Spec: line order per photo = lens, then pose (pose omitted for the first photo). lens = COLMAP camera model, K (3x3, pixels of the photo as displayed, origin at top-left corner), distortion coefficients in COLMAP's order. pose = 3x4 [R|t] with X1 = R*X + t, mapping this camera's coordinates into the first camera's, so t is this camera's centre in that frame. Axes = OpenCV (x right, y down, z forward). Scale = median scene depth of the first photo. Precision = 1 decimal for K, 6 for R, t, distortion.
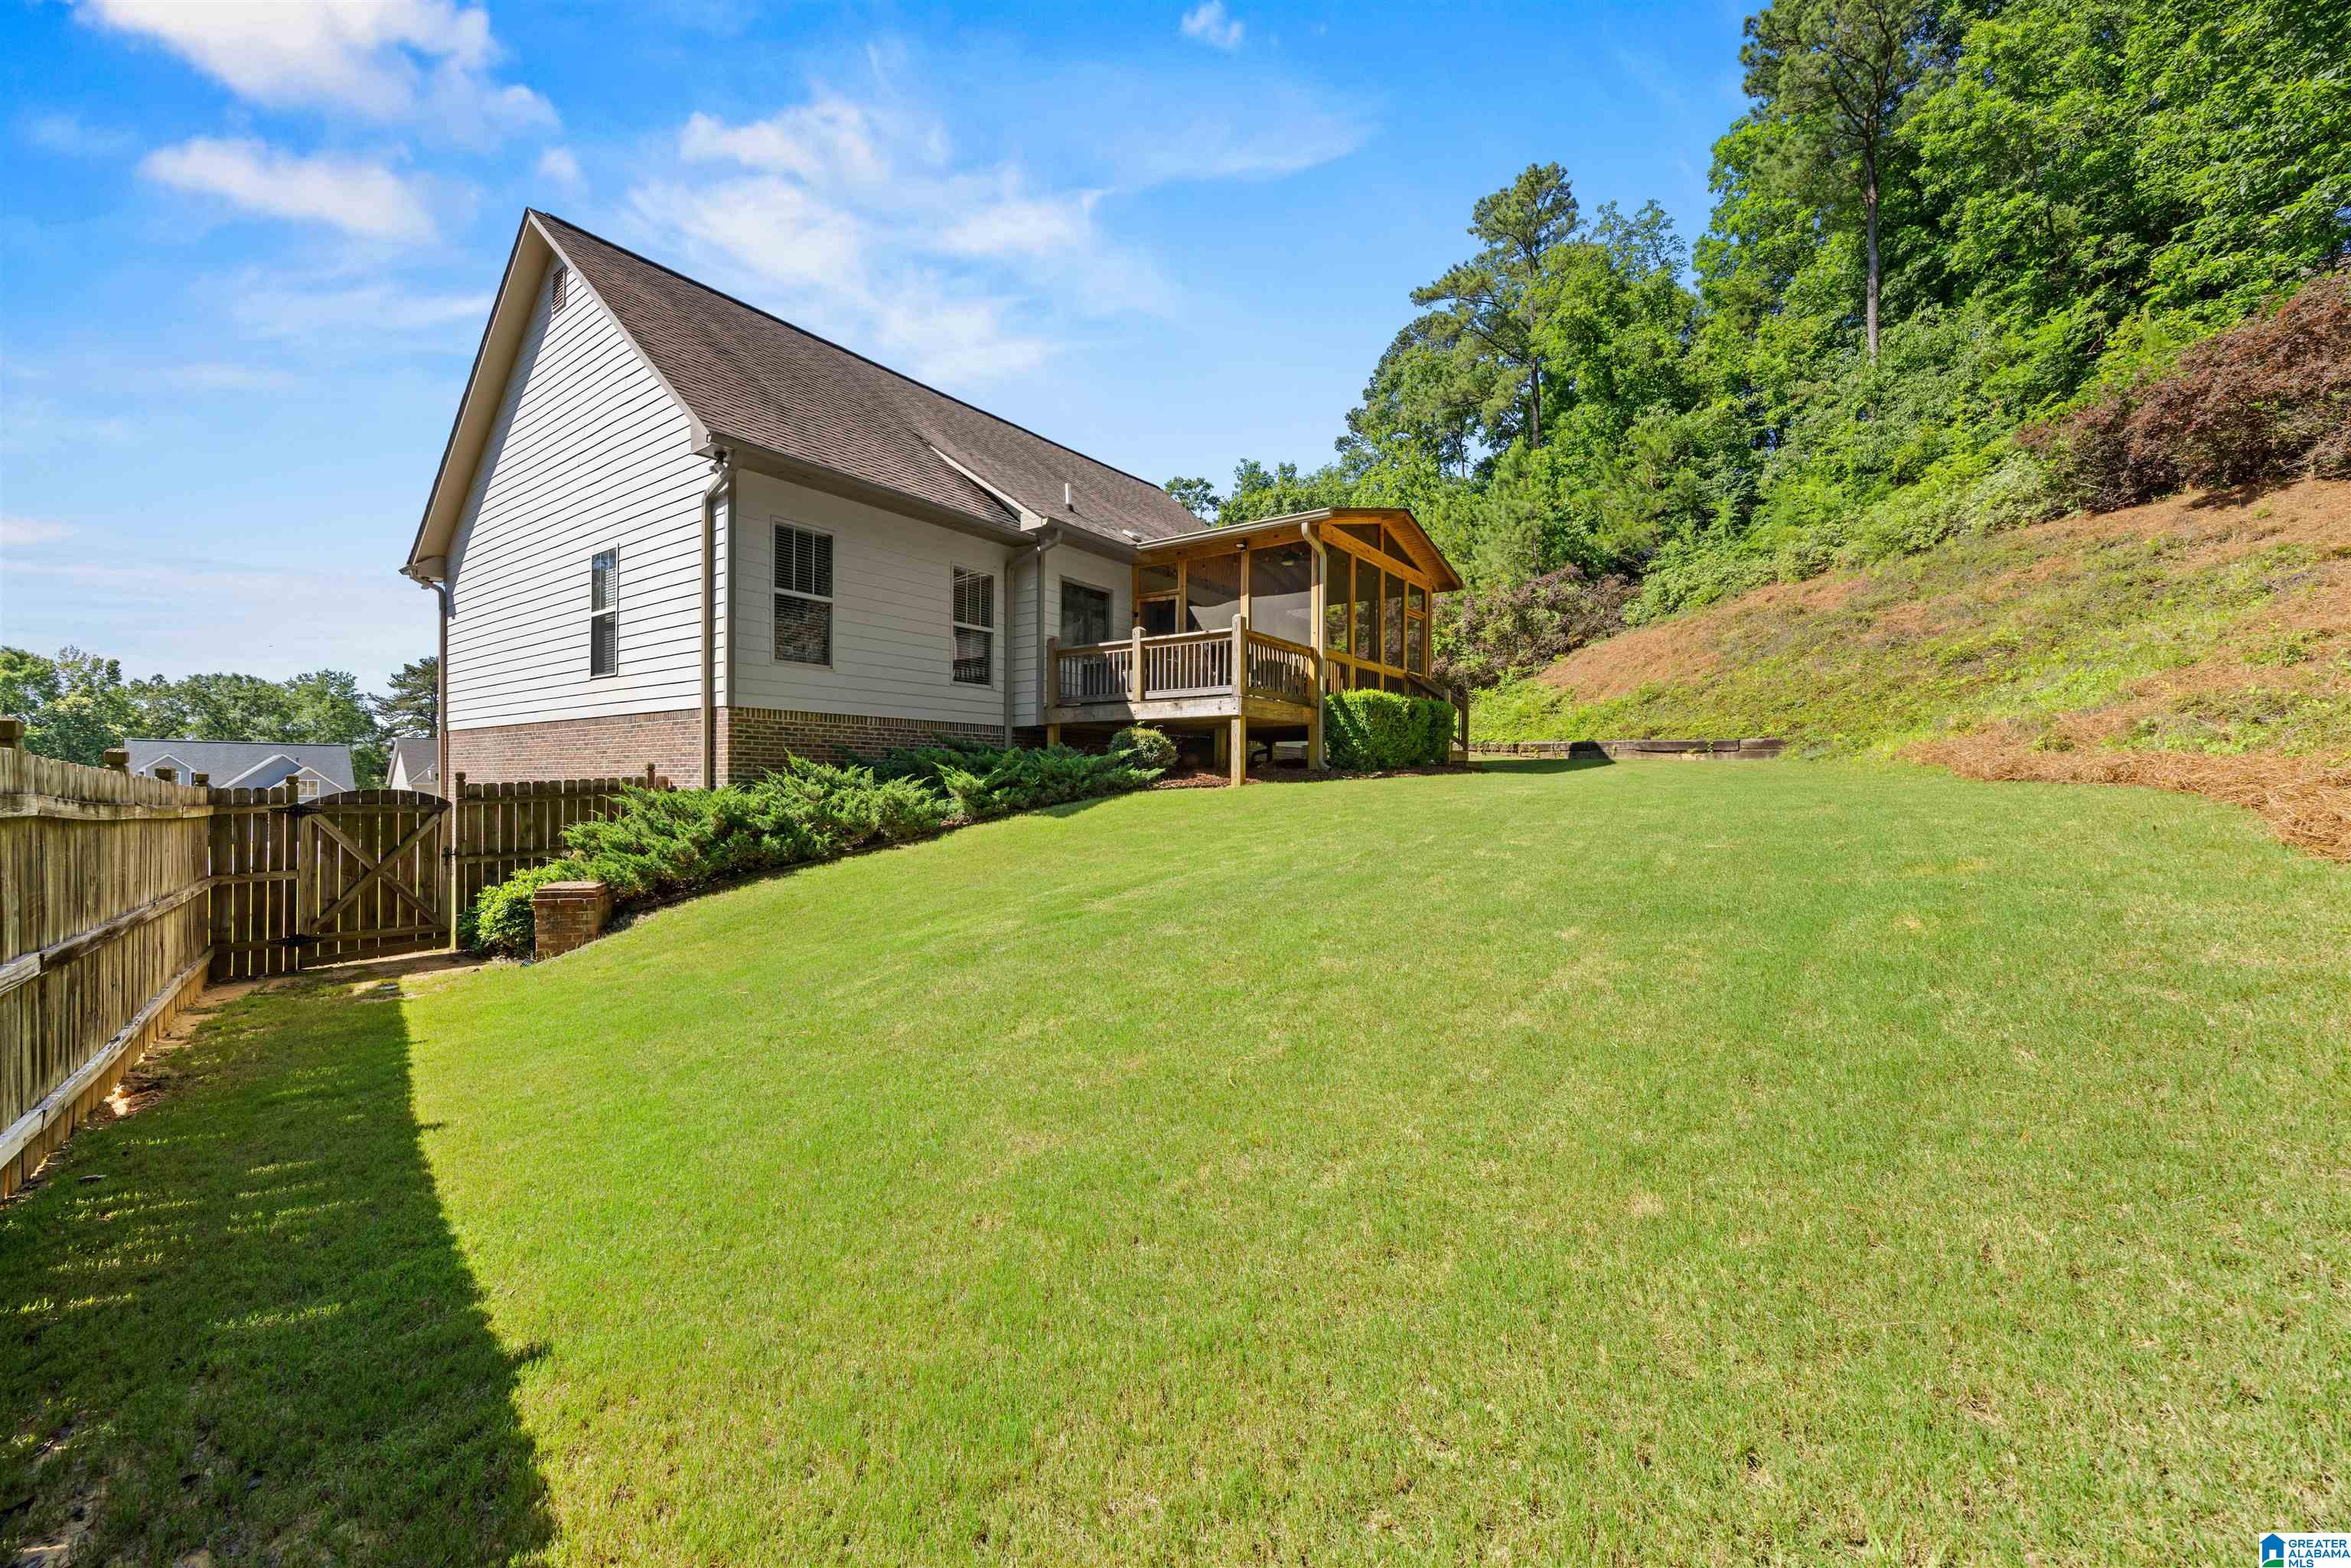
lens RADIAL K [[898.7, 0, 1169.2], [0, 898.7, 779.4], [0, 0, 1]] dist [-0.004372, 0.000383]
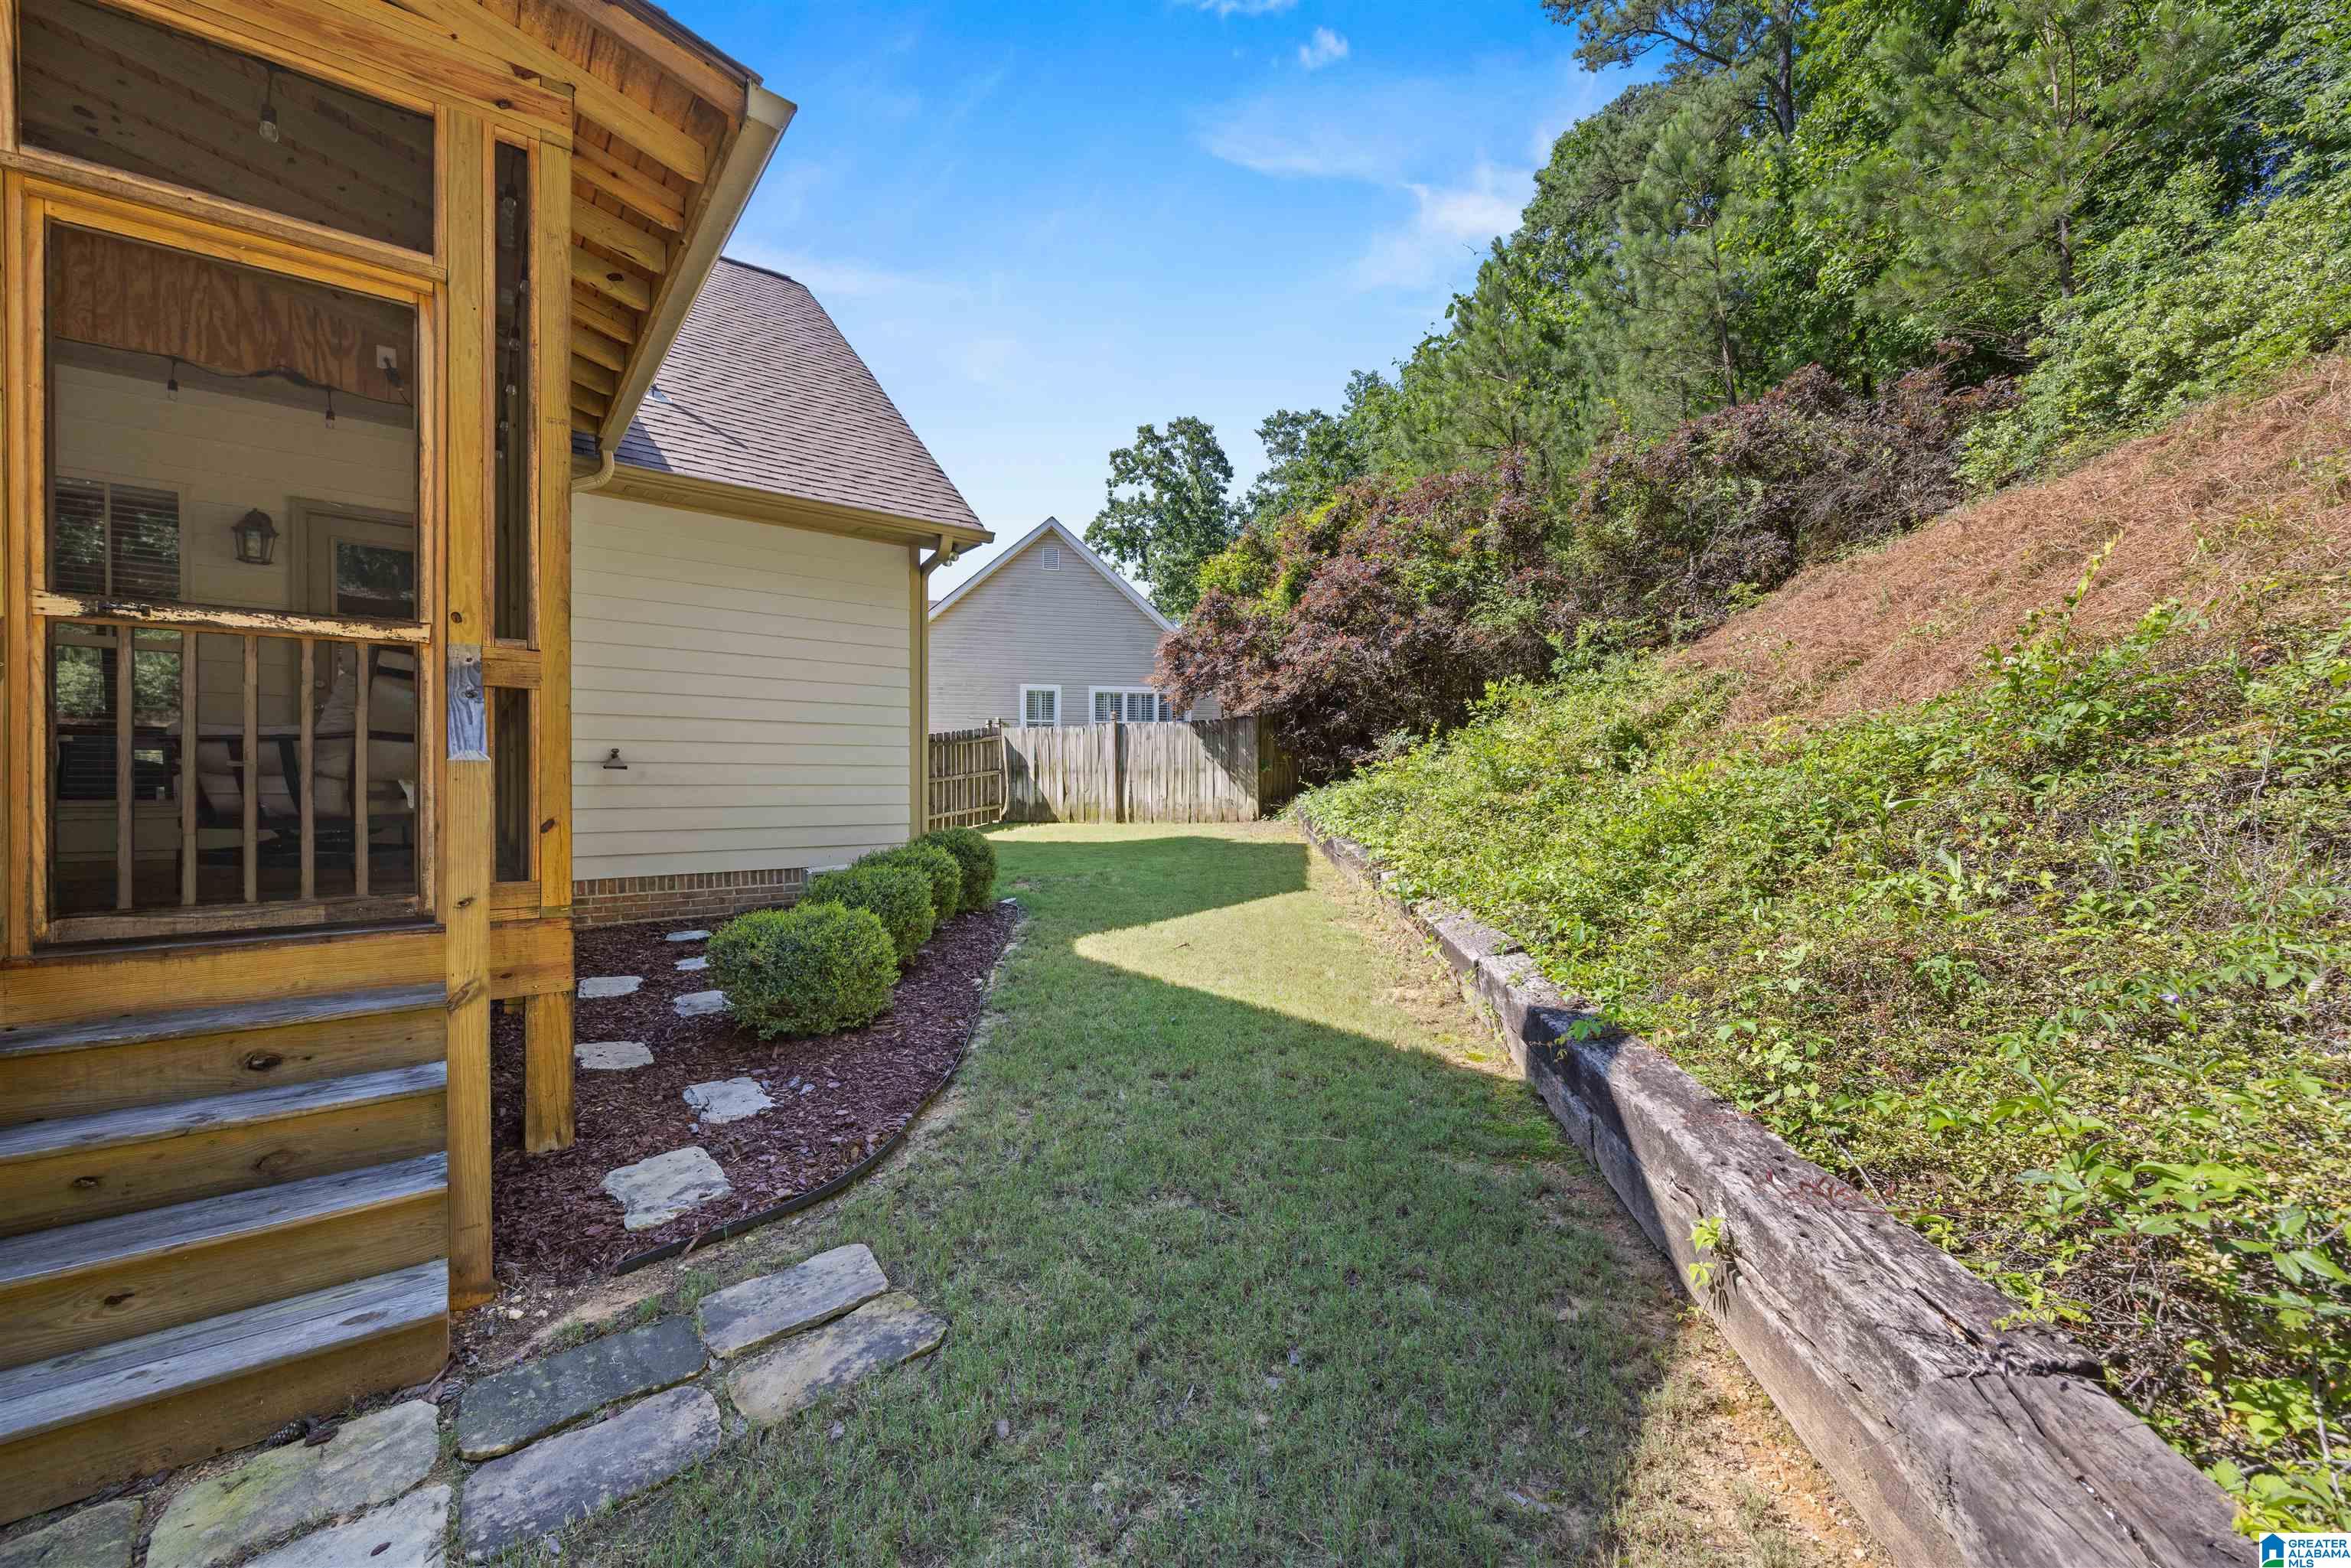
lens RADIAL K [[898.7, 0, 1177.0], [0, 898.7, 788.2], [0, 0, 1]] dist [-0.004372, 0.000383]
pose [[0.964033, 0.002690, -0.265769, 0.303189], [-0.000220, 0.999957, 0.009323, -0.057858], [0.265783, -0.008929, 0.963992, 0.576474]]
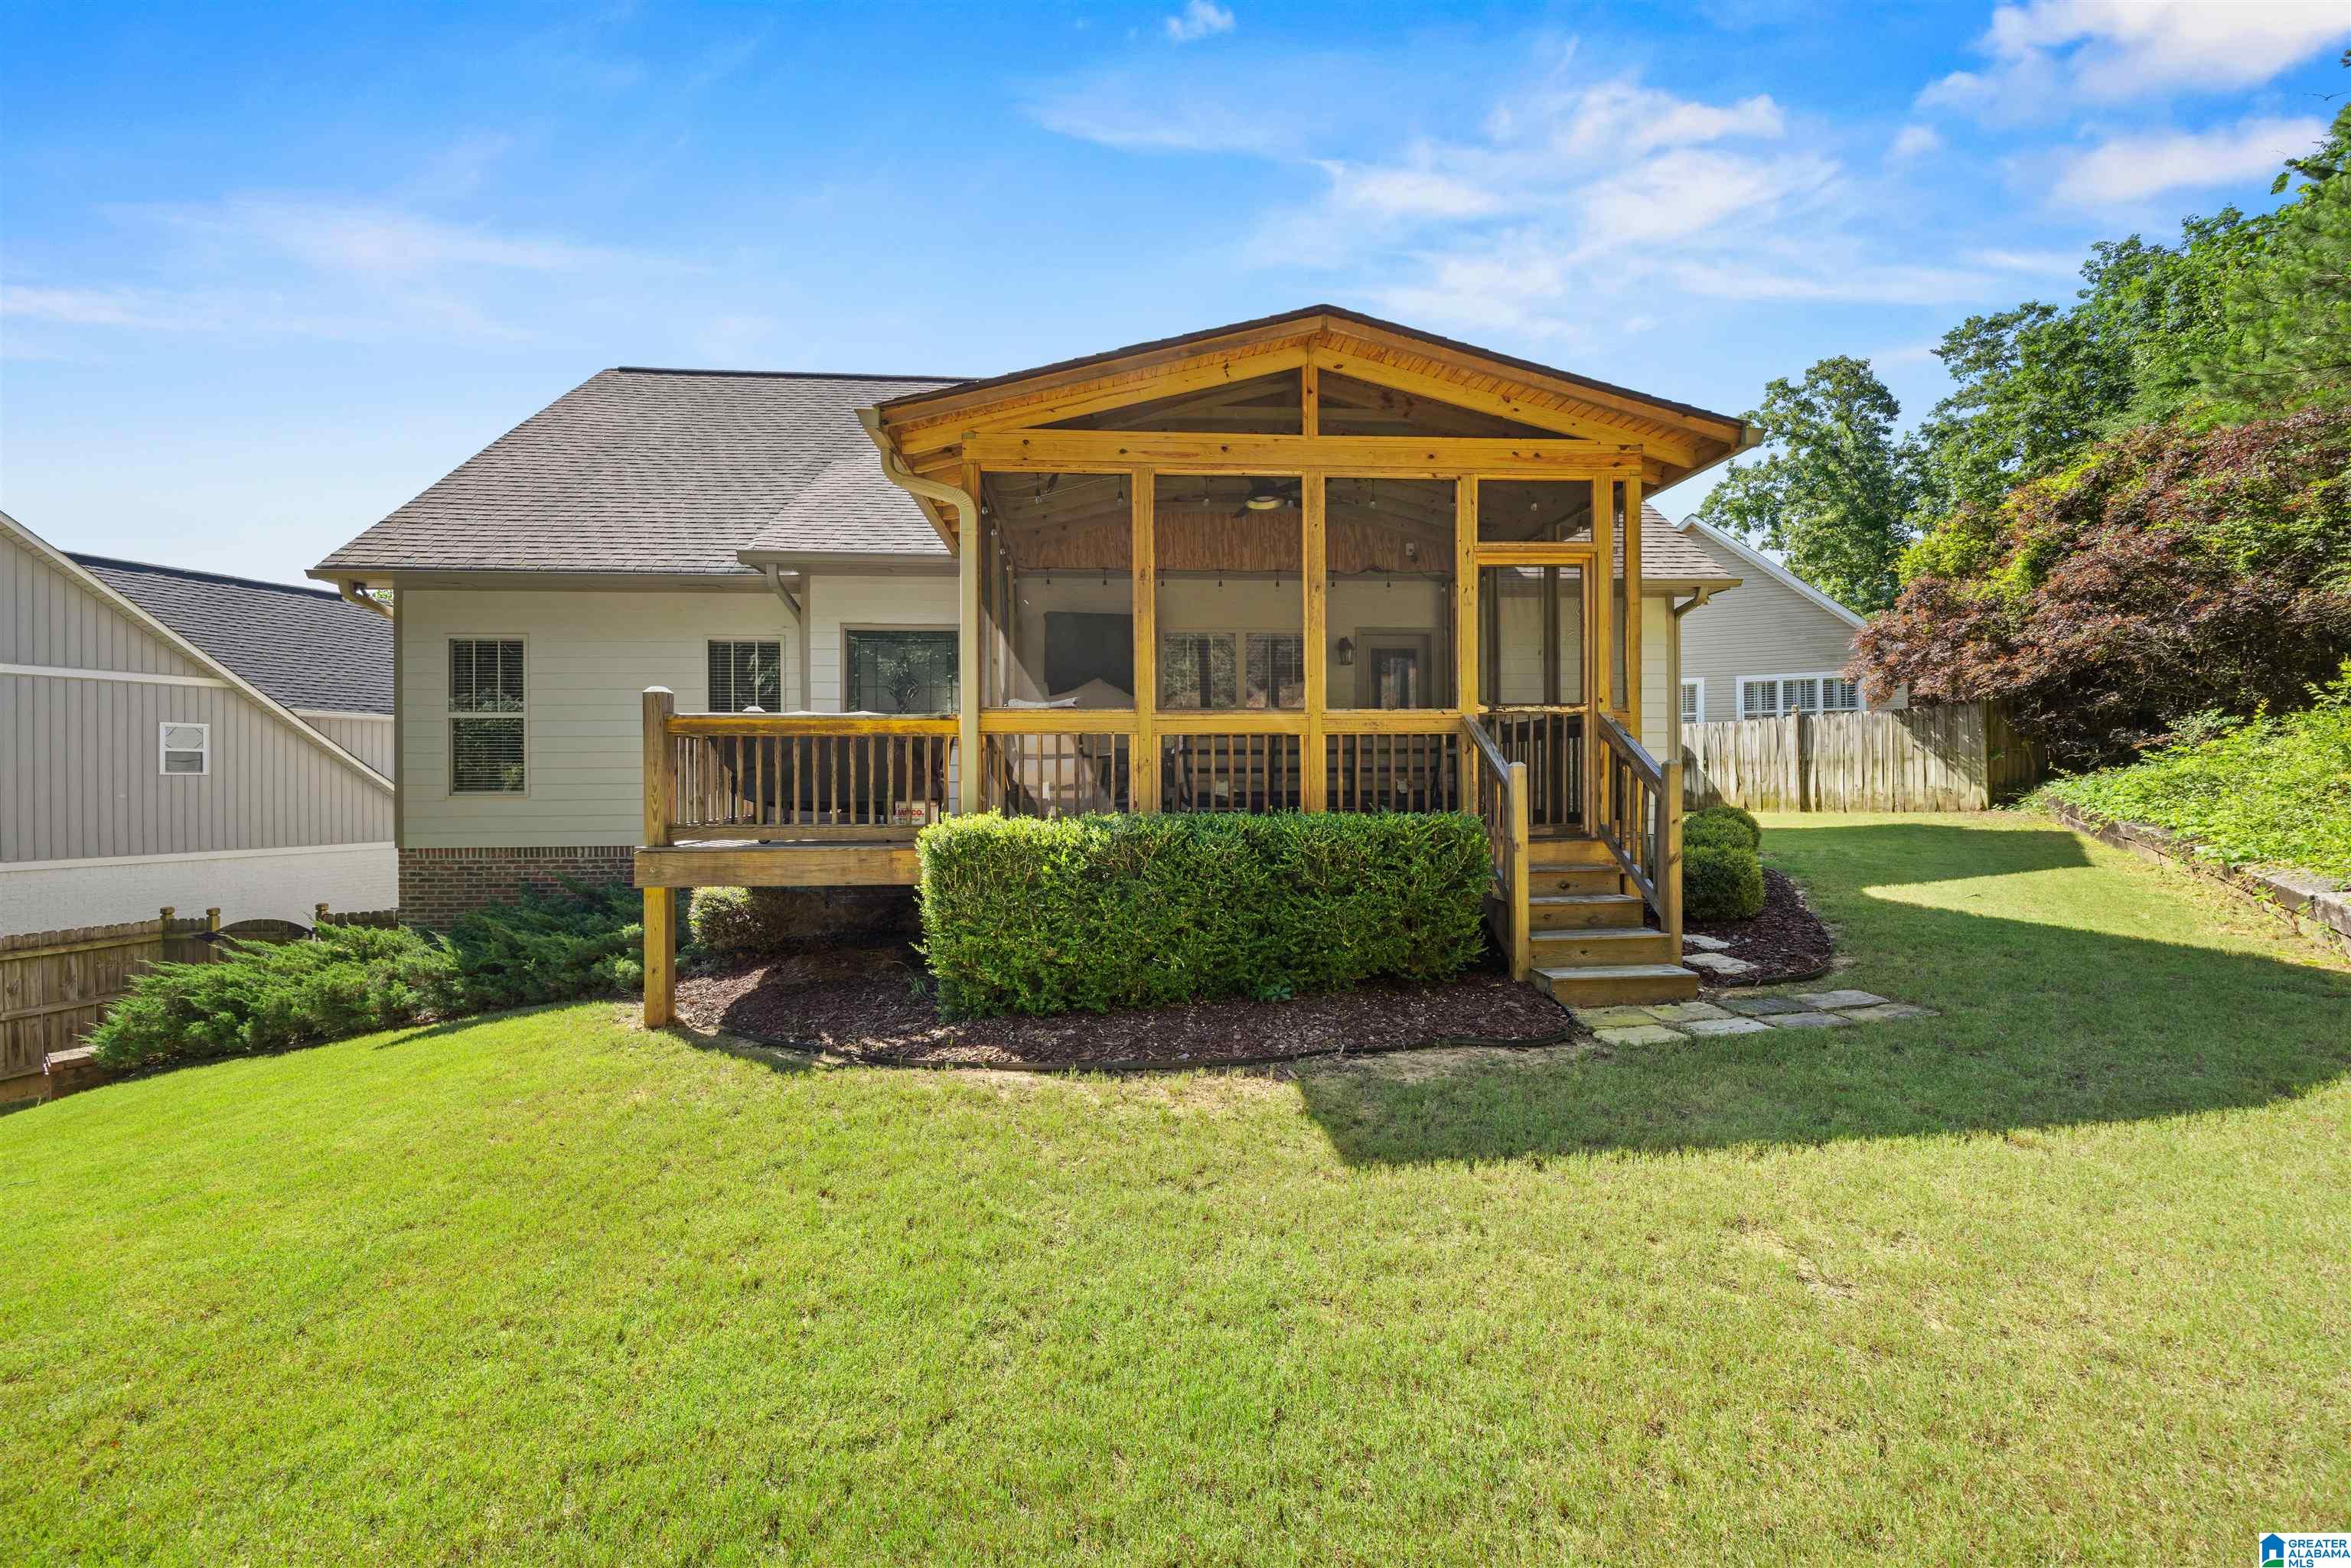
lens RADIAL K [[898.7, 0, 1171.0], [0, 898.7, 775.5], [0, 0, 1]] dist [-0.004372, 0.000383]
pose [[0.640131, -0.011684, -0.768177, 0.301856], [0.013729, 0.999899, -0.003769, -0.057836], [0.768143, -0.008134, 0.640226, 0.412254]]
